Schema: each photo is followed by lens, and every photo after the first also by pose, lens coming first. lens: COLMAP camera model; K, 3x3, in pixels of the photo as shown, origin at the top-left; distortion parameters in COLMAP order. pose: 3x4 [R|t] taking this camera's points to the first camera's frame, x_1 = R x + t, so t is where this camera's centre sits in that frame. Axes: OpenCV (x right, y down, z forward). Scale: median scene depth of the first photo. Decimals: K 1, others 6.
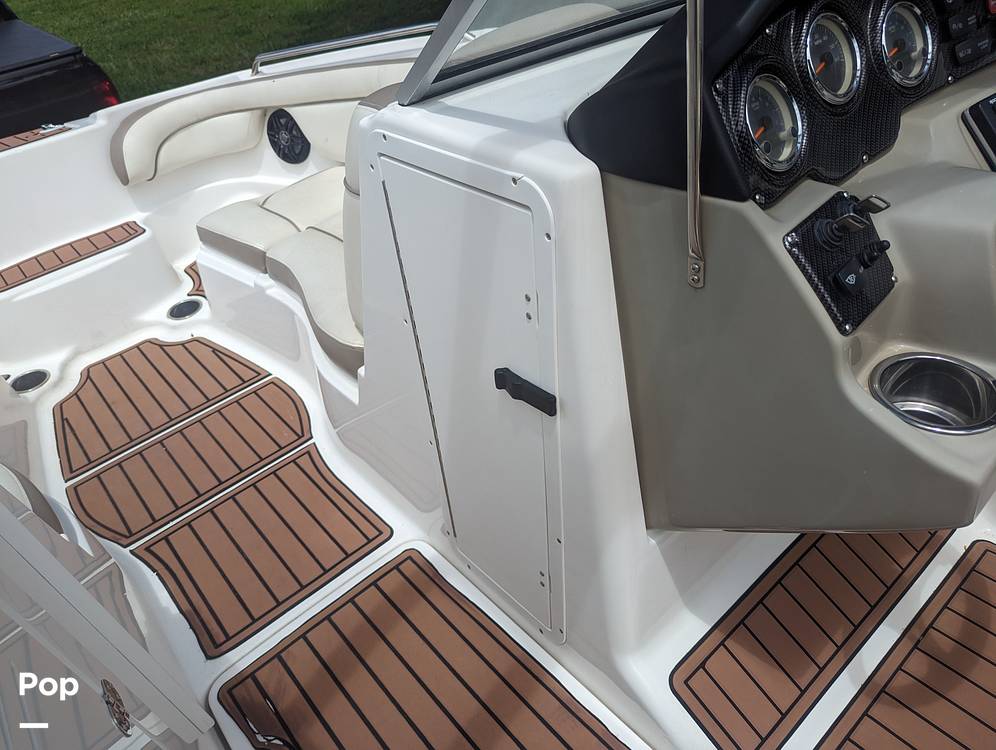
lens RADIAL K [[696.2, 0, 498.0], [0, 696.2, 375.0], [0, 0, 1]] dist [0.039270, -0.006889]
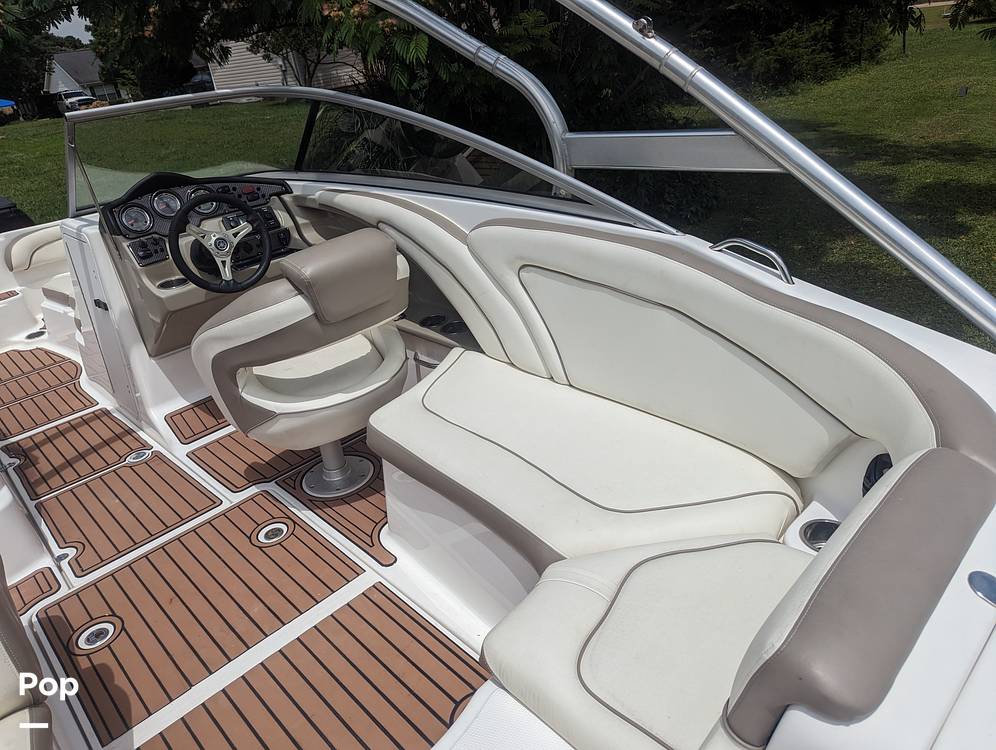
lens RADIAL K [[690.8, 0, 498.0], [0, 690.8, 375.0], [0, 0, 1]] dist [0.050836, -0.052097]
pose [[0.998095, -0.005562, 0.061445, 0.978520], [0.017568, 0.980320, -0.196633, 0.589954], [-0.059142, 0.197338, 0.978550, -1.267946]]
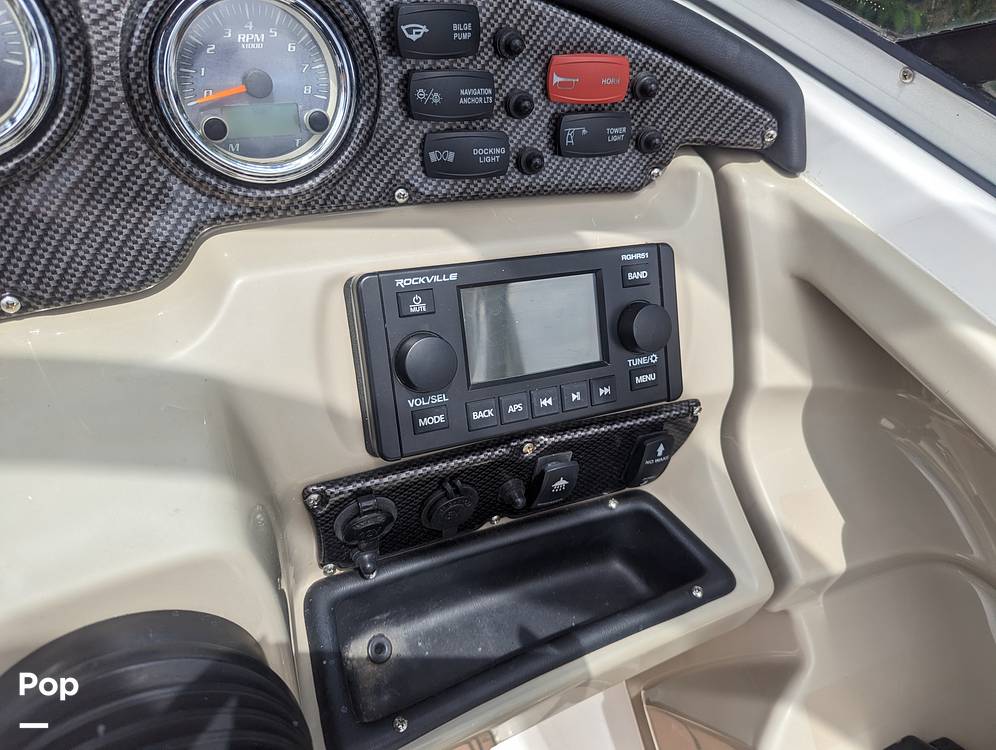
lens RADIAL K [[701.6, 0, 503.1], [0, 701.6, 363.2], [0, 0, 1]] dist [0.003046, -0.006613]
pose [[0.918472, 0.368596, 0.143337, 0.380434], [-0.388228, 0.909429, 0.149056, -0.230222], [-0.075413, -0.192551, 0.978385, 0.270151]]
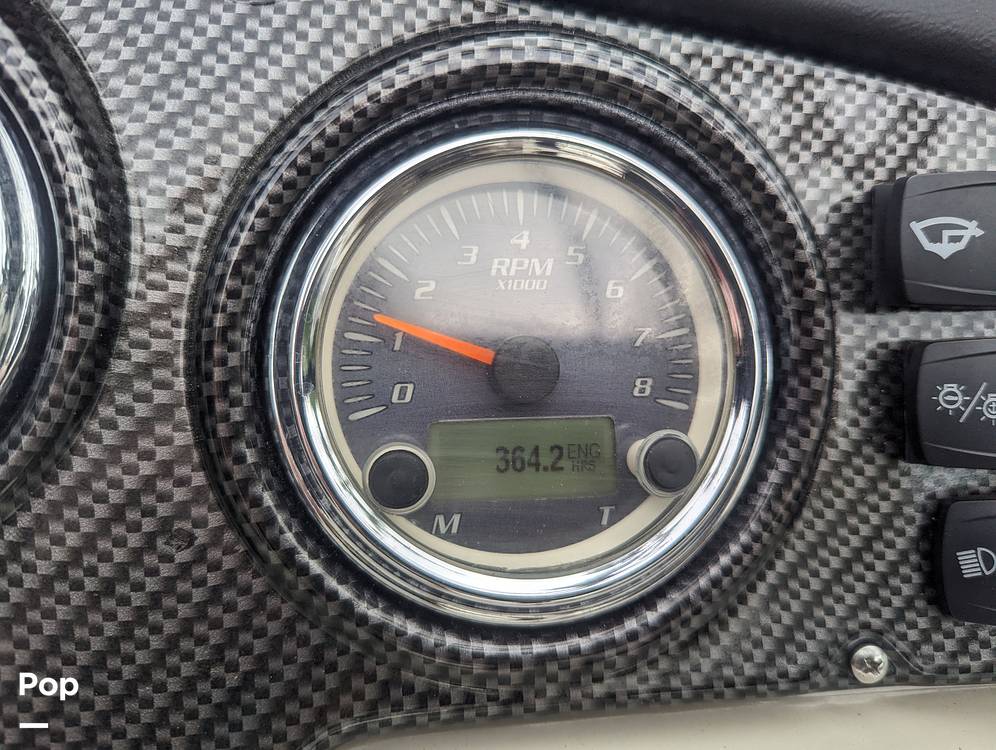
lens RADIAL K [[764.3, 0, 519.4], [0, 764.3, 376.5], [0, 0, 1]] dist [-0.004366, -0.052682]
pose [[0.868961, 0.377538, -0.319955, 0.335993], [-0.435074, 0.890907, -0.130364, -0.234191], [0.235833, 0.252486, 0.938421, 0.430572]]
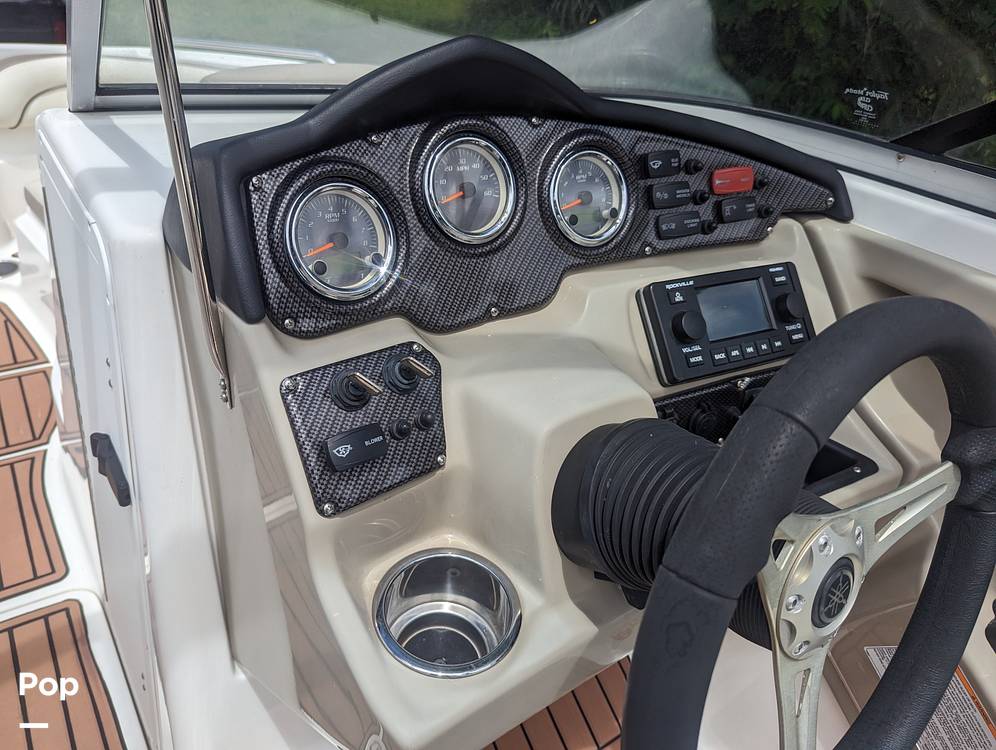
lens RADIAL K [[699.7, 0, 498.0], [0, 699.7, 375.0], [0, 0, 1]] dist [0.022752, -0.036279]
pose [[0.964602, 0.257644, 0.056234, 0.252426], [-0.253267, 0.964511, -0.074662, -0.085438], [-0.073475, 0.057777, 0.995622, 0.071231]]
